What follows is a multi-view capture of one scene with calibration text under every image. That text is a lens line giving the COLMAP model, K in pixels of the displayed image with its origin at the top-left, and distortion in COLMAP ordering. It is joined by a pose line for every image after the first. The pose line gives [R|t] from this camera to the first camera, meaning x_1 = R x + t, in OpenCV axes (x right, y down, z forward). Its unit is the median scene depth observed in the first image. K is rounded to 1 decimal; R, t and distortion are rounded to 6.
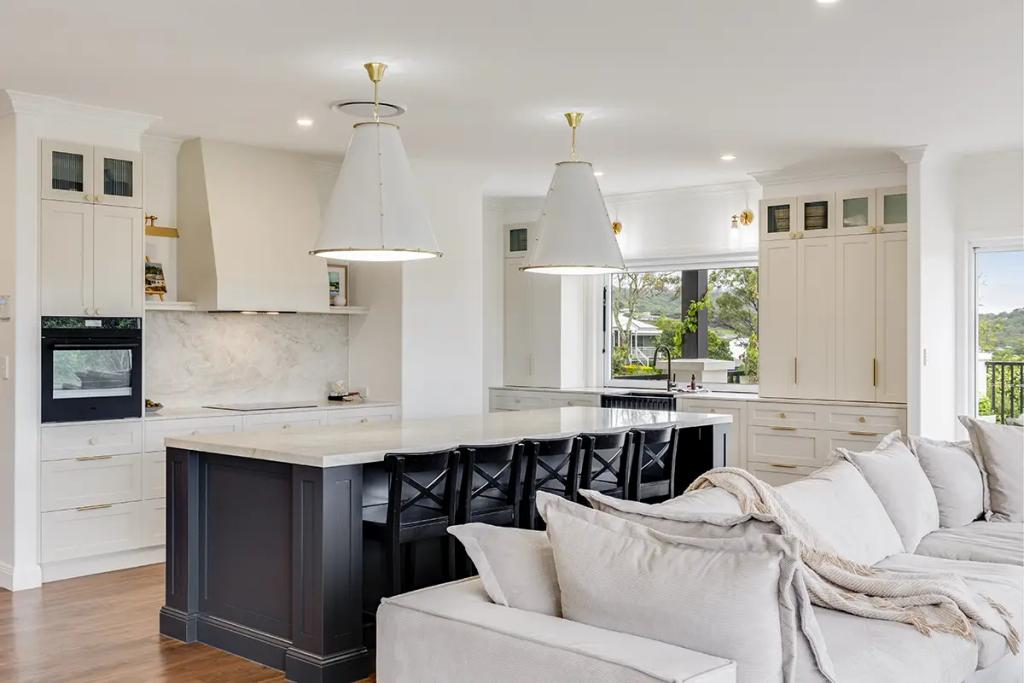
lens RADIAL K [[1080.0, 0, 511.4], [0, 1080.0, 339.9], [0, 0, 1]] dist [-0.010699, 0.000000]
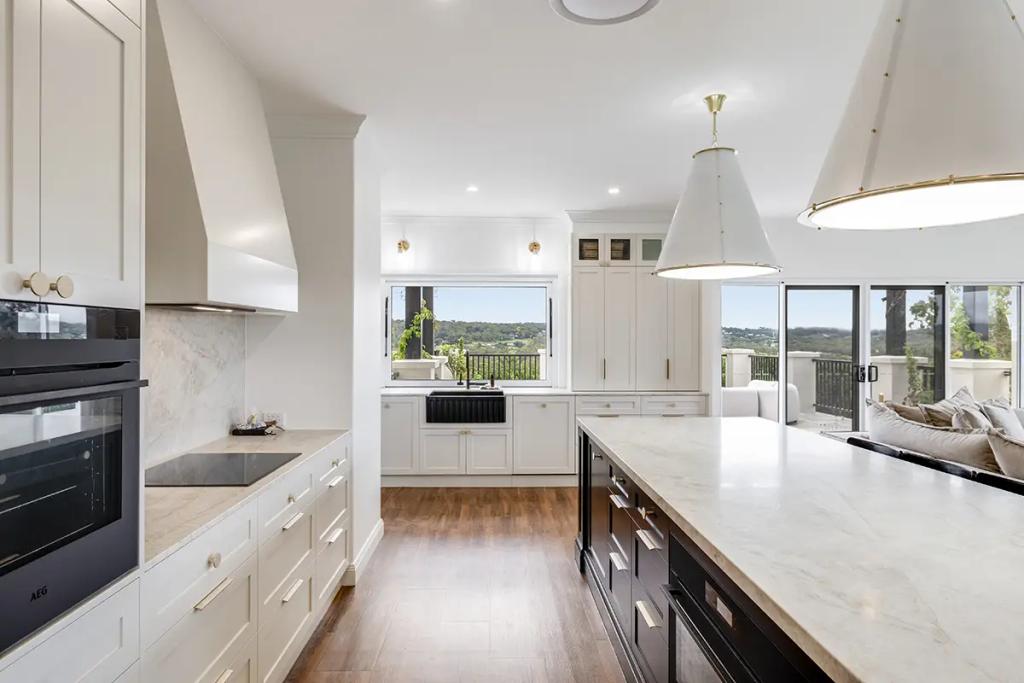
lens RADIAL K [[585.6, 0, 511.9], [0, 585.6, 342.4], [0, 0, 1]] dist [0.003853, 0.000121]
pose [[0.715561, -0.005166, 0.698531, -0.302214], [0.000909, 0.999979, 0.006464, -0.007998], [-0.698550, -0.003990, 0.715550, 0.581328]]
